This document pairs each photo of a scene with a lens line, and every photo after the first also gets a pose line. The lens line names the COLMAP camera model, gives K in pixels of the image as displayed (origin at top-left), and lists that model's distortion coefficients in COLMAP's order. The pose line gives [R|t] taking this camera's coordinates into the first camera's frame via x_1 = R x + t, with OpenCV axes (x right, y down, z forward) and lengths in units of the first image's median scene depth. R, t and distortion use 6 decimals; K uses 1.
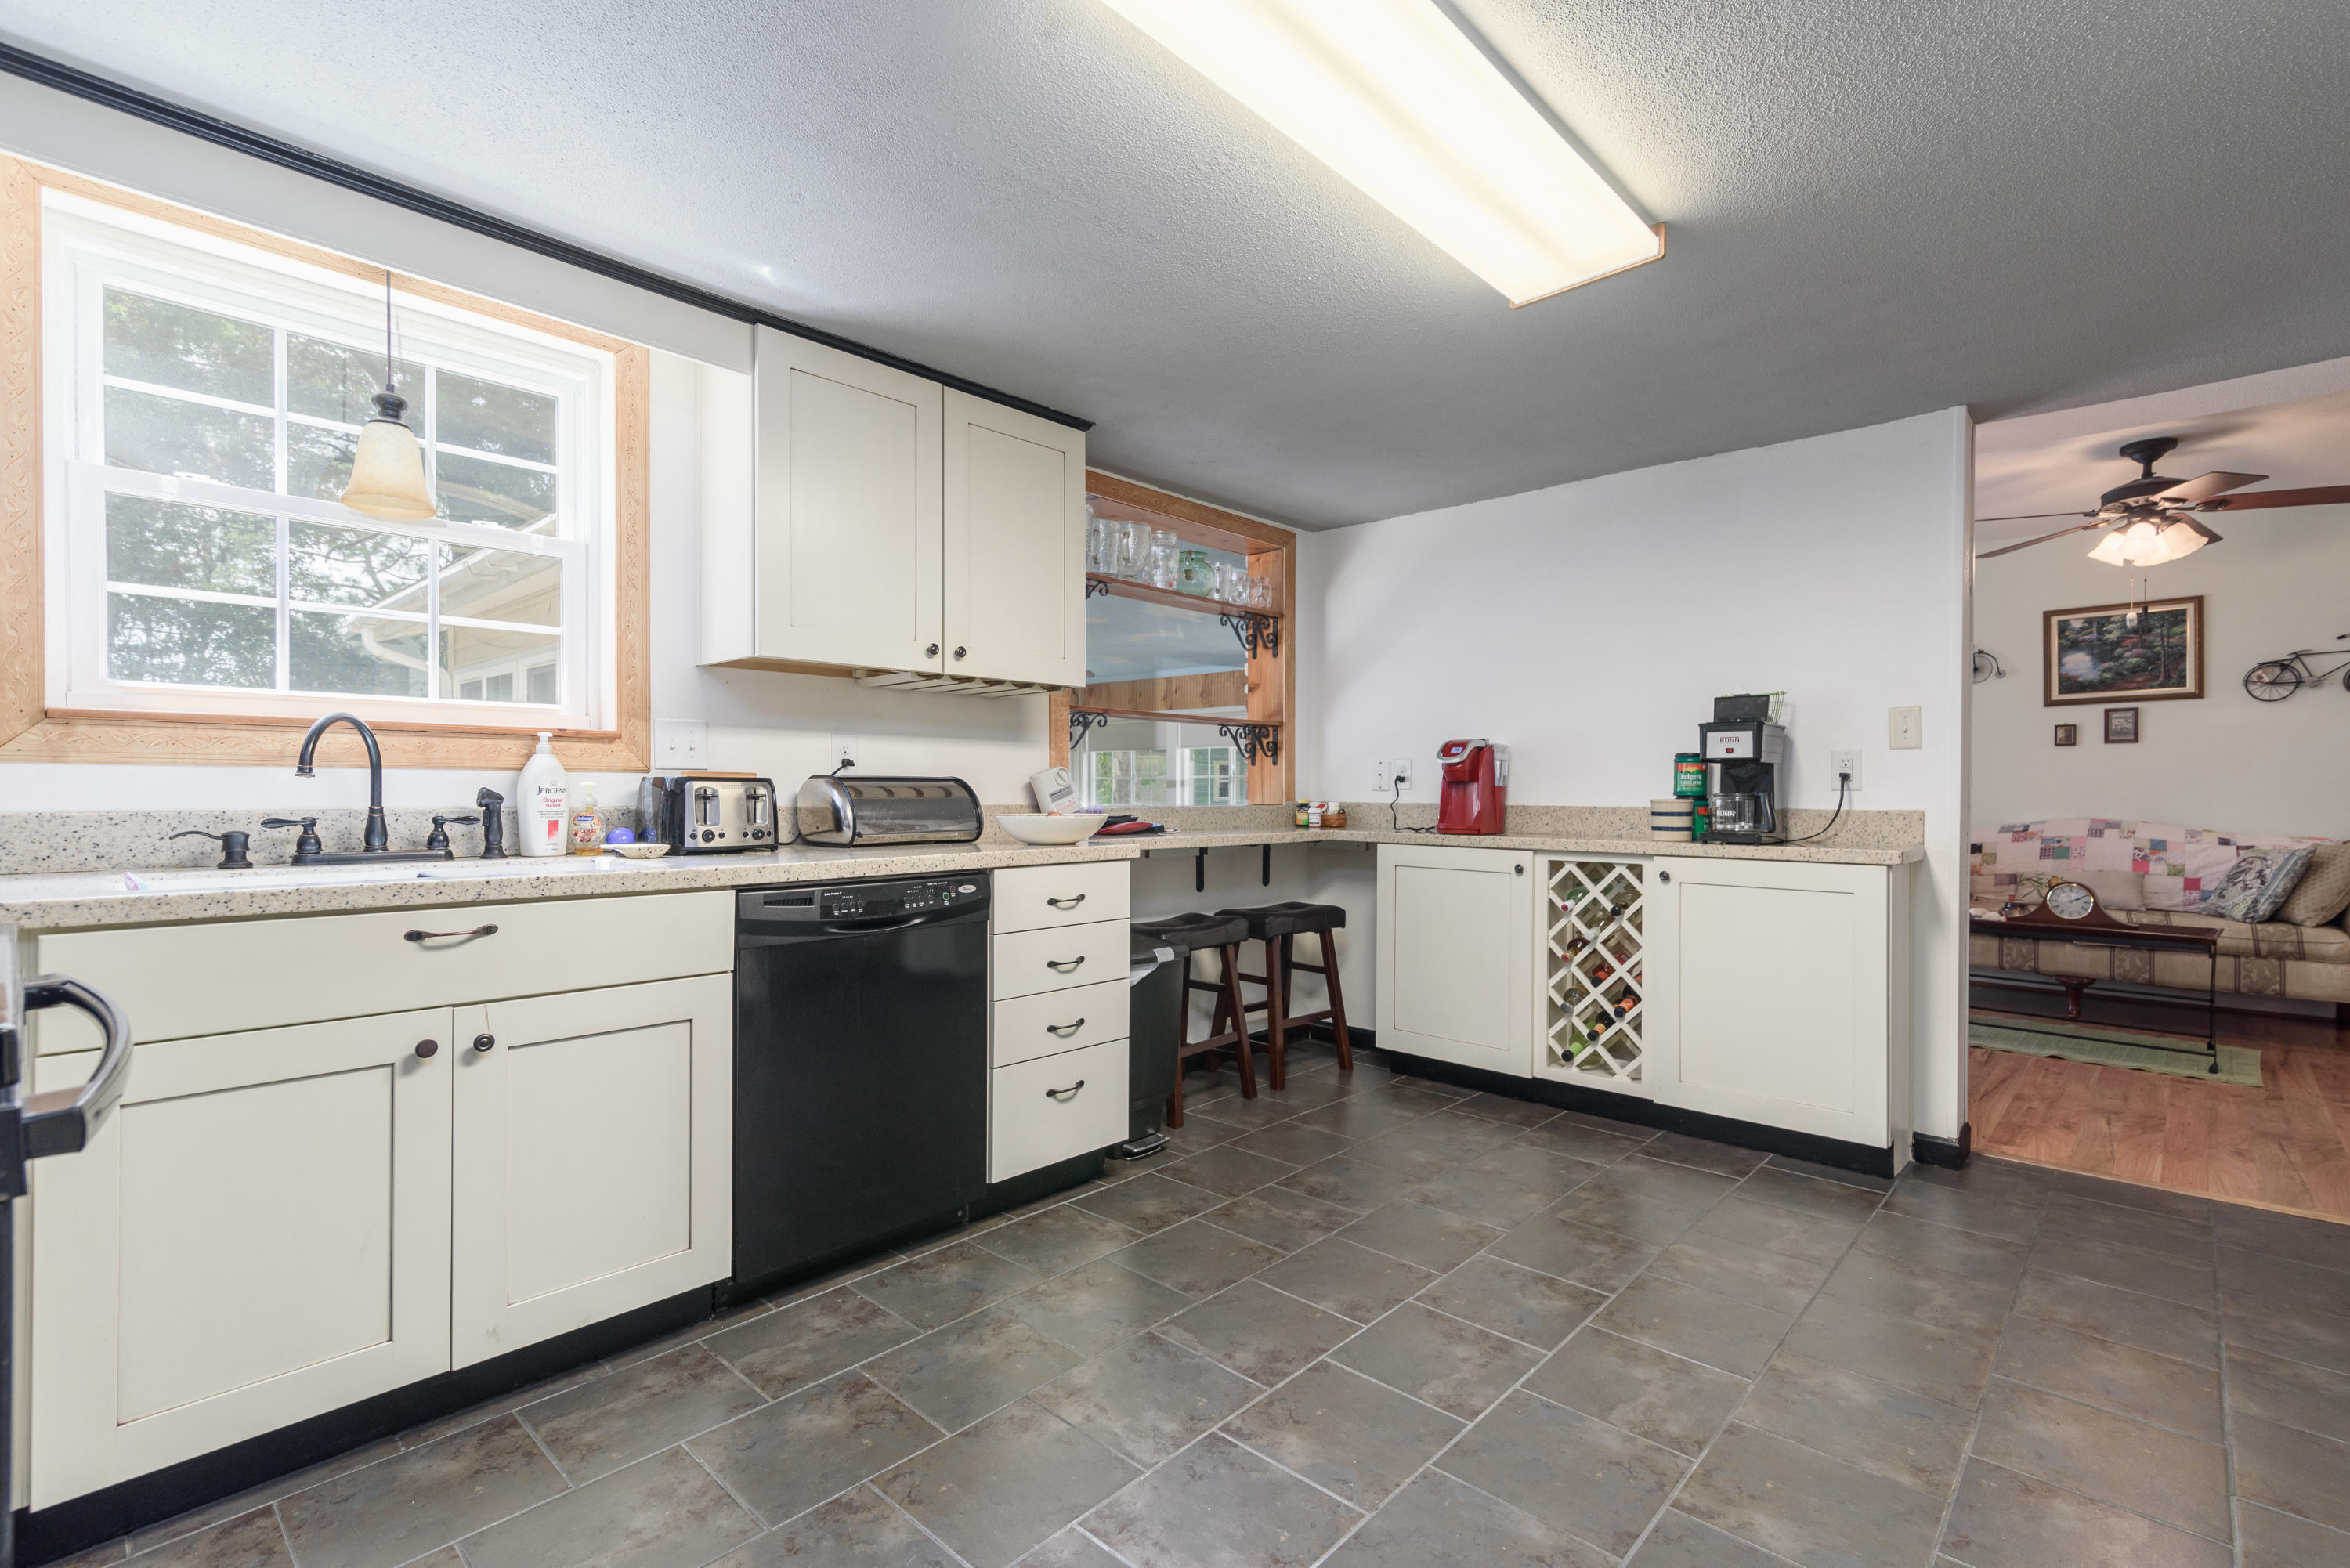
lens RADIAL K [[1068.7, 0, 1171.8], [0, 1068.7, 791.6], [0, 0, 1]] dist [0.012945, -0.002271]
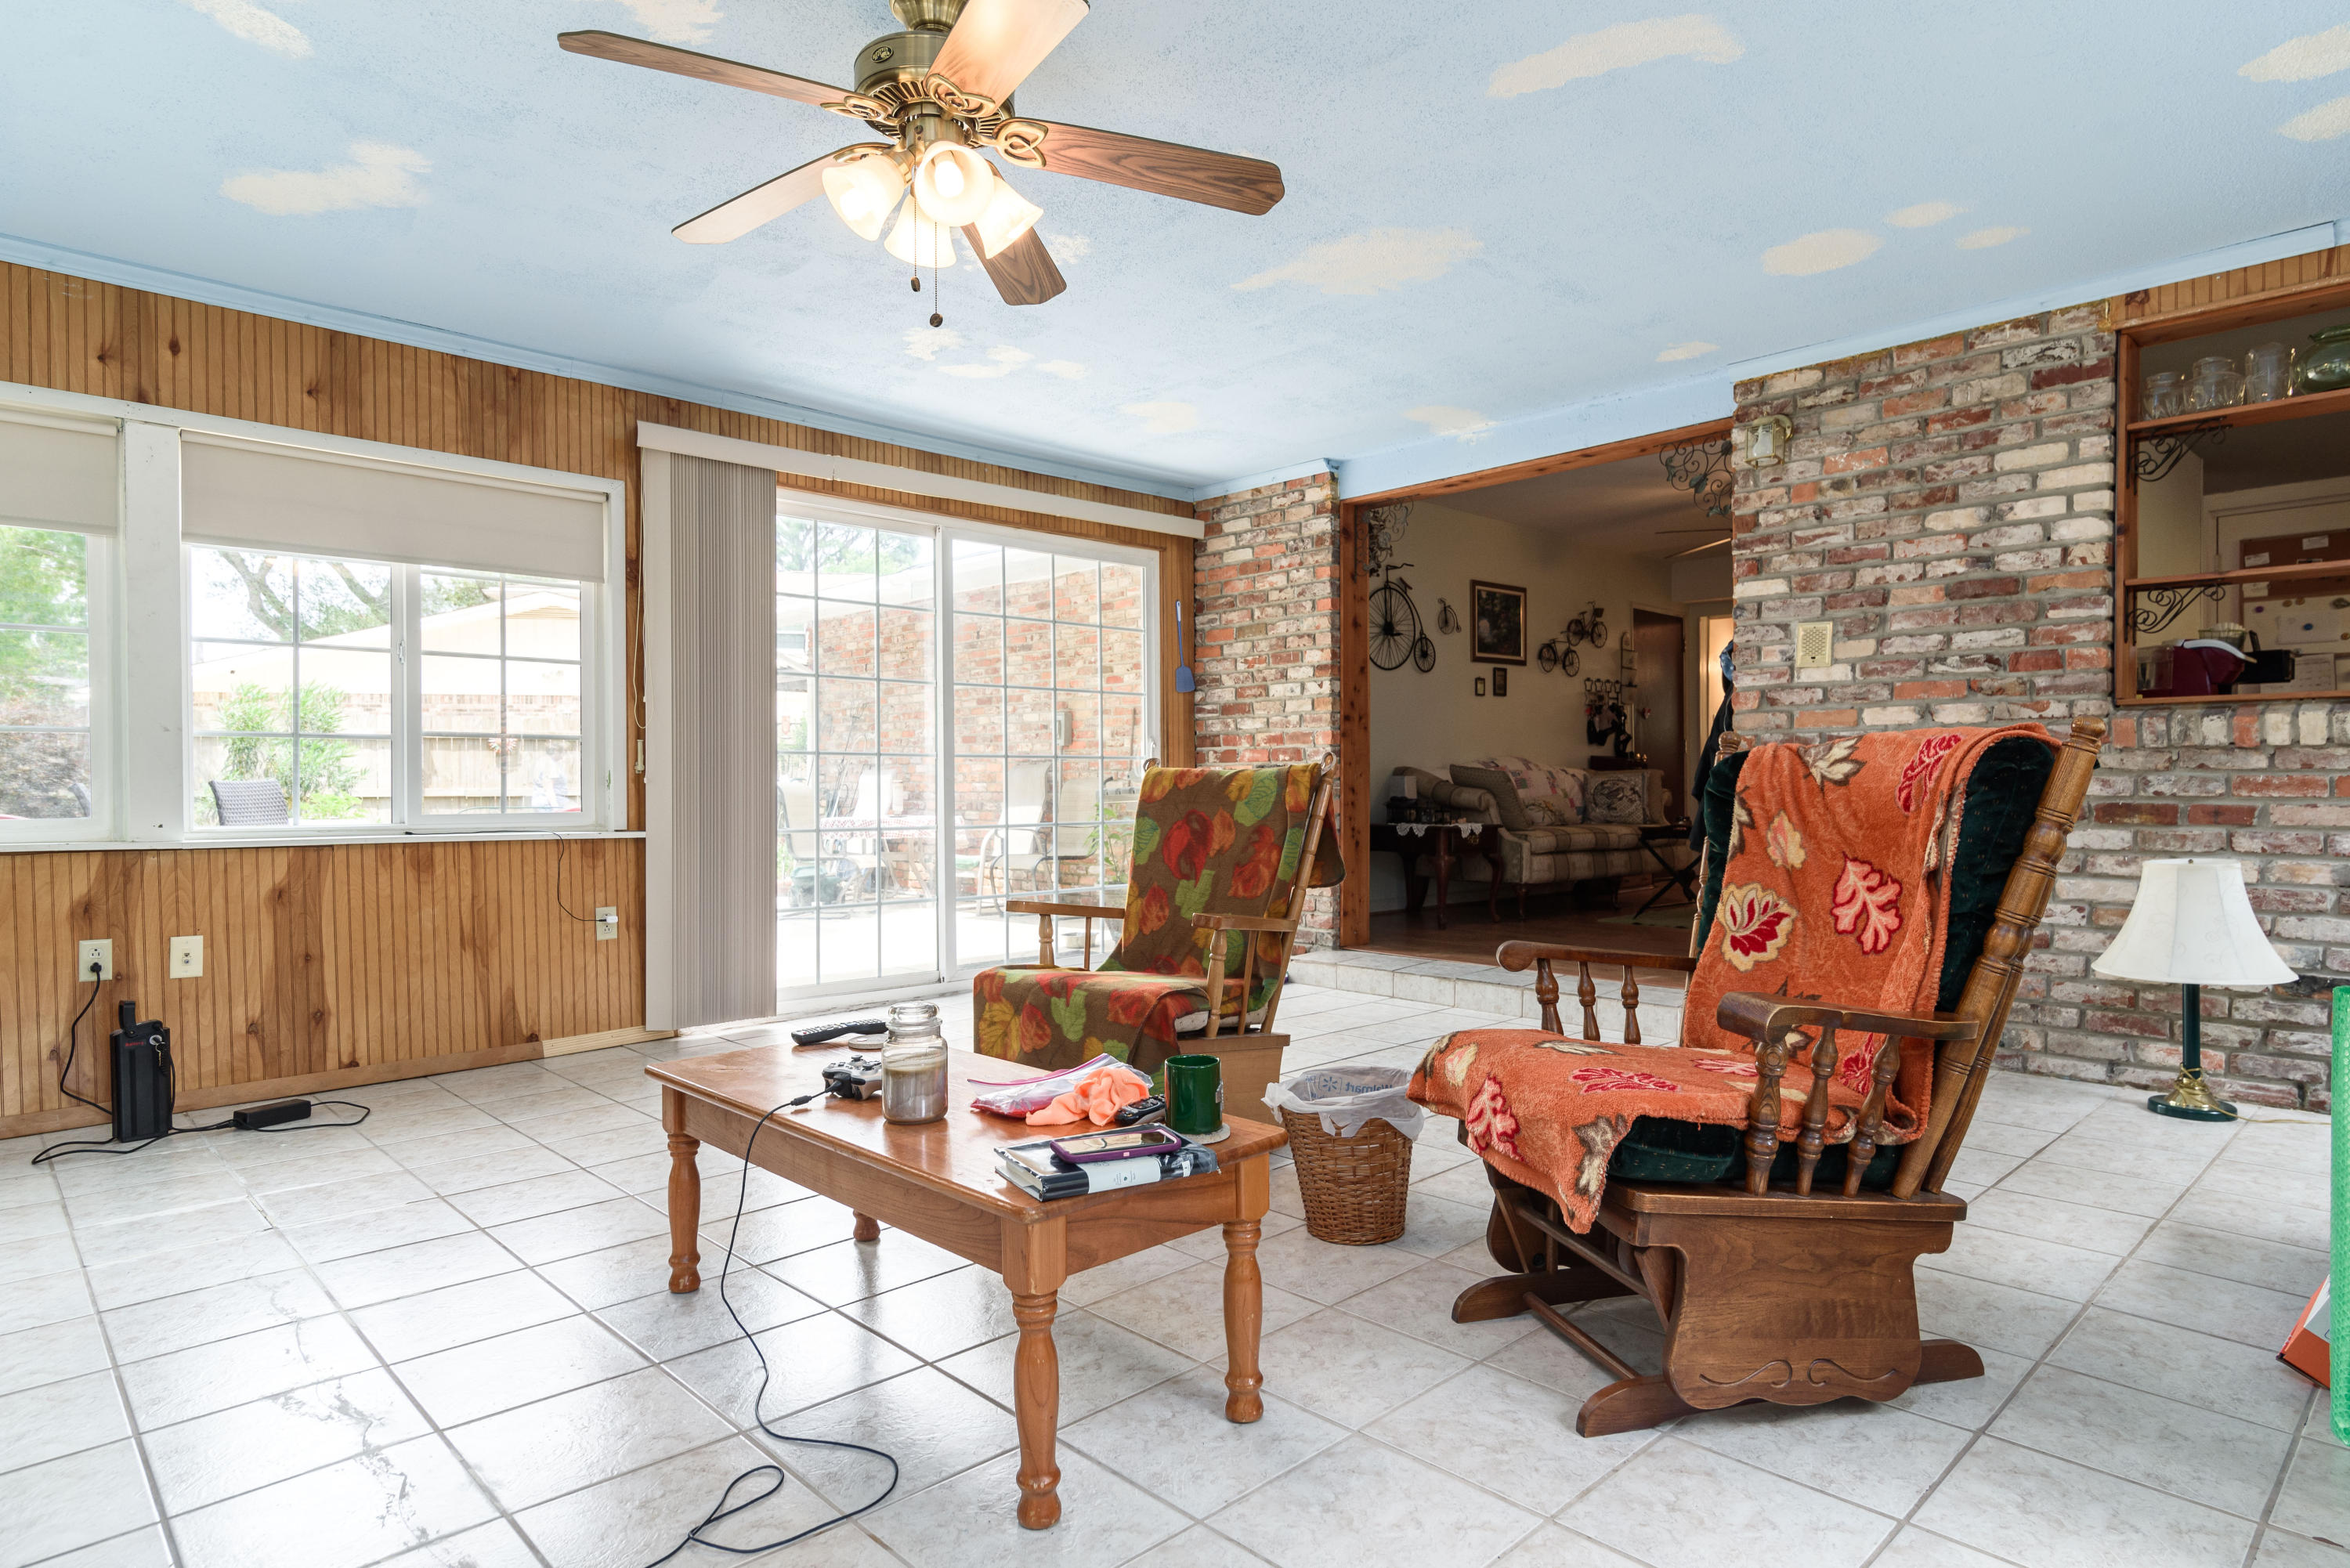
lens RADIAL K [[1312.3, 0, 1189.7], [0, 1312.3, 779.7], [0, 0, 1]] dist [-0.001139, -0.001314]
pose [[0.046731, -0.002720, 0.998904, -1.176825], [0.005469, 0.999982, 0.002467, 0.084174], [-0.998893, 0.005348, 0.046745, 2.303927]]
